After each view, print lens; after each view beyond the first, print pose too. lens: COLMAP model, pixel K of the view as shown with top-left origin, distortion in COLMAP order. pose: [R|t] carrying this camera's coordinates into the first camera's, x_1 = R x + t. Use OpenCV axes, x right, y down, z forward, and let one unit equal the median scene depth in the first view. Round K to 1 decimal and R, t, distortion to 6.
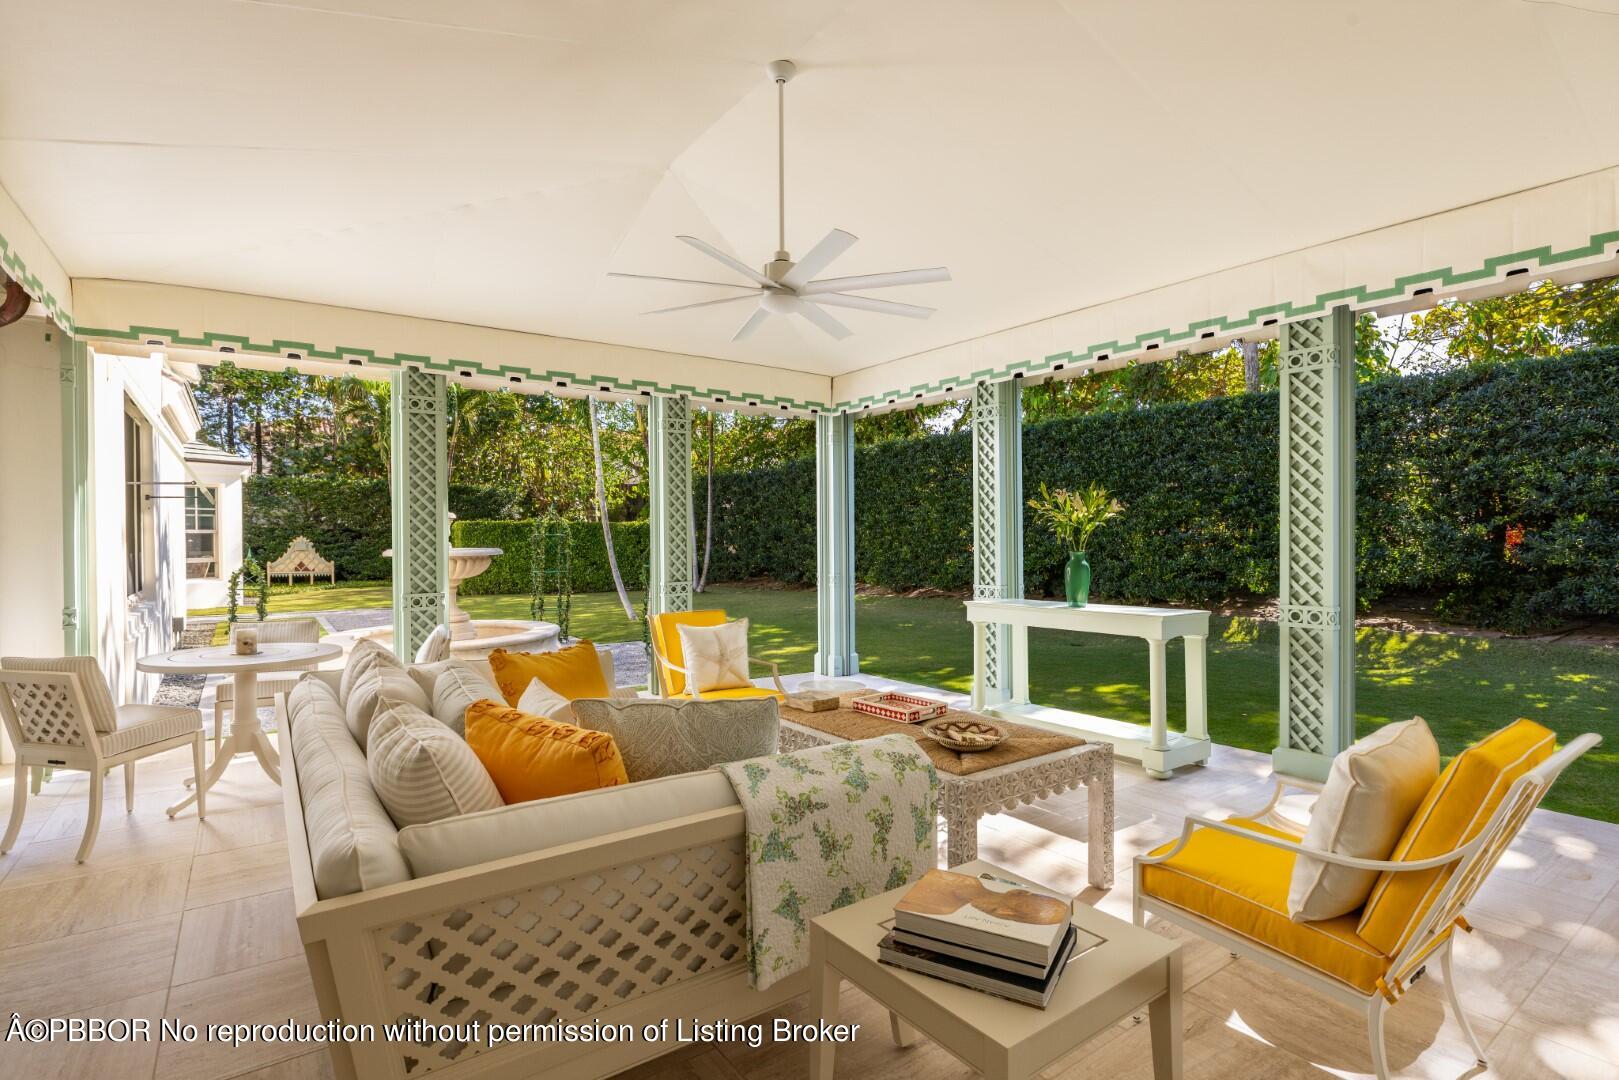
lens RADIAL K [[781.2, 0, 812.6], [0, 781.2, 541.8], [0, 0, 1]] dist [-0.005102, -0.000208]
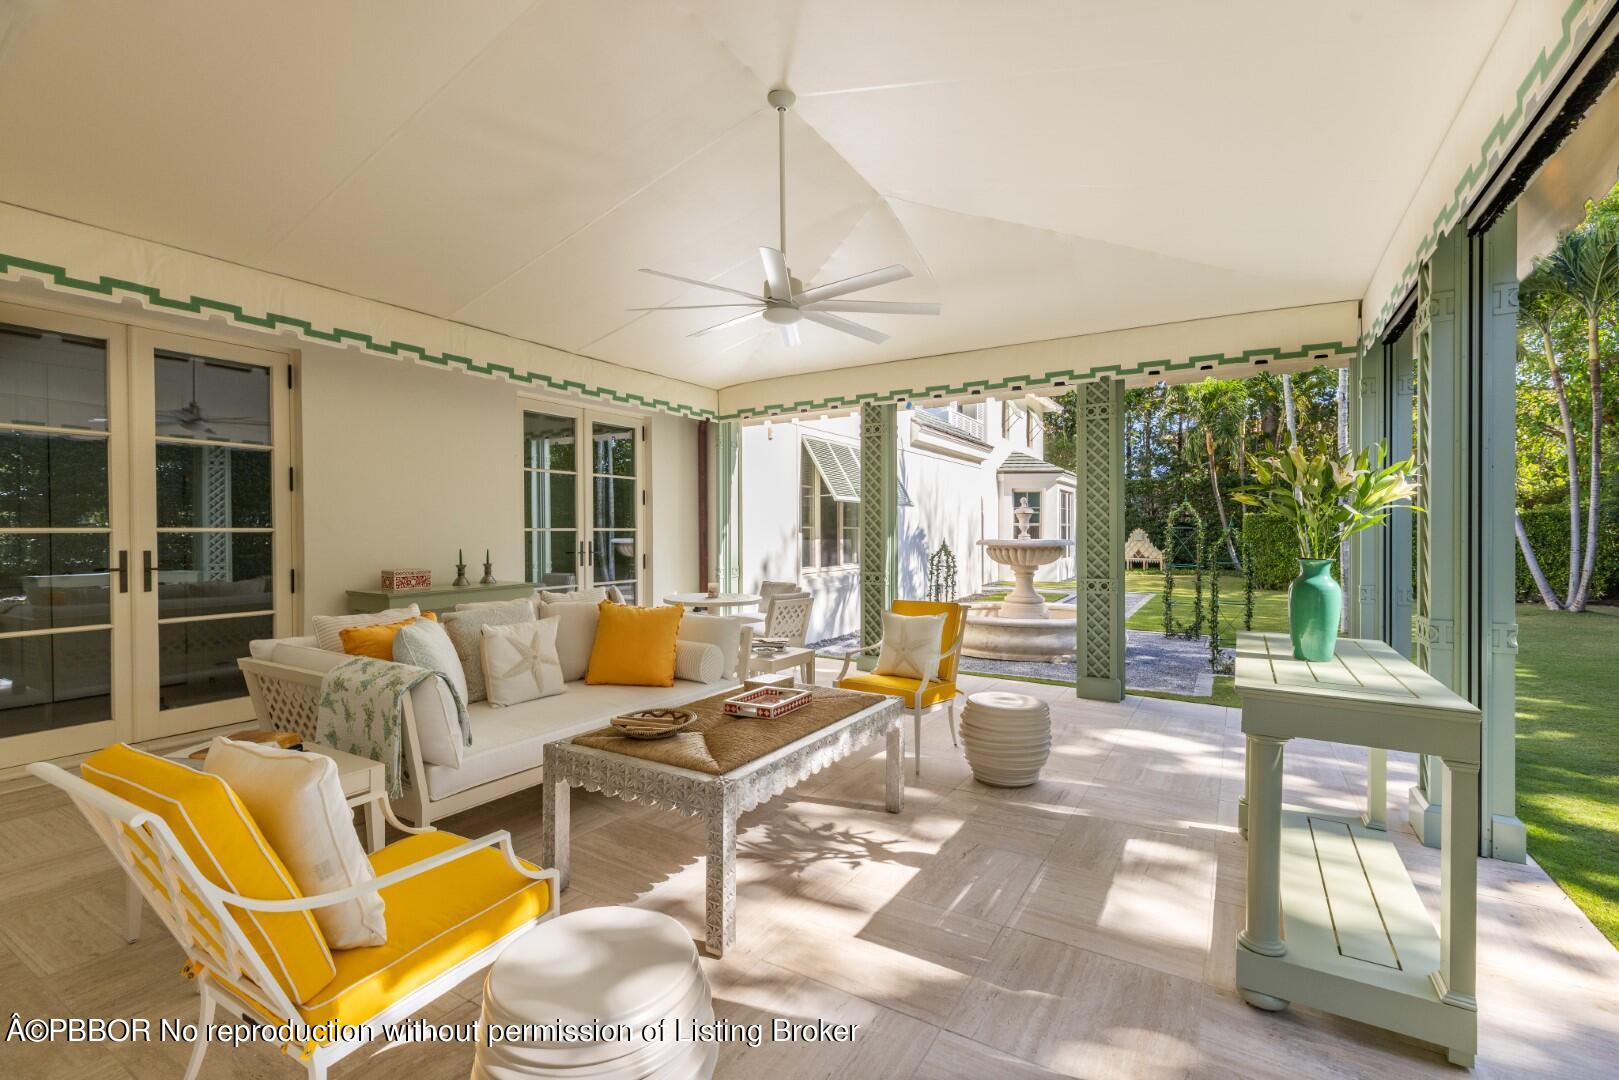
lens RADIAL K [[725.6, 0, 809.2], [0, 725.6, 533.8], [0, 0, 1]] dist [0.004923, 0.000164]
pose [[0.392908, 0.009329, -0.919530, 0.300620], [-0.008281, 0.999944, 0.006607, -0.003044], [0.919540, 0.005018, 0.392963, 0.210258]]
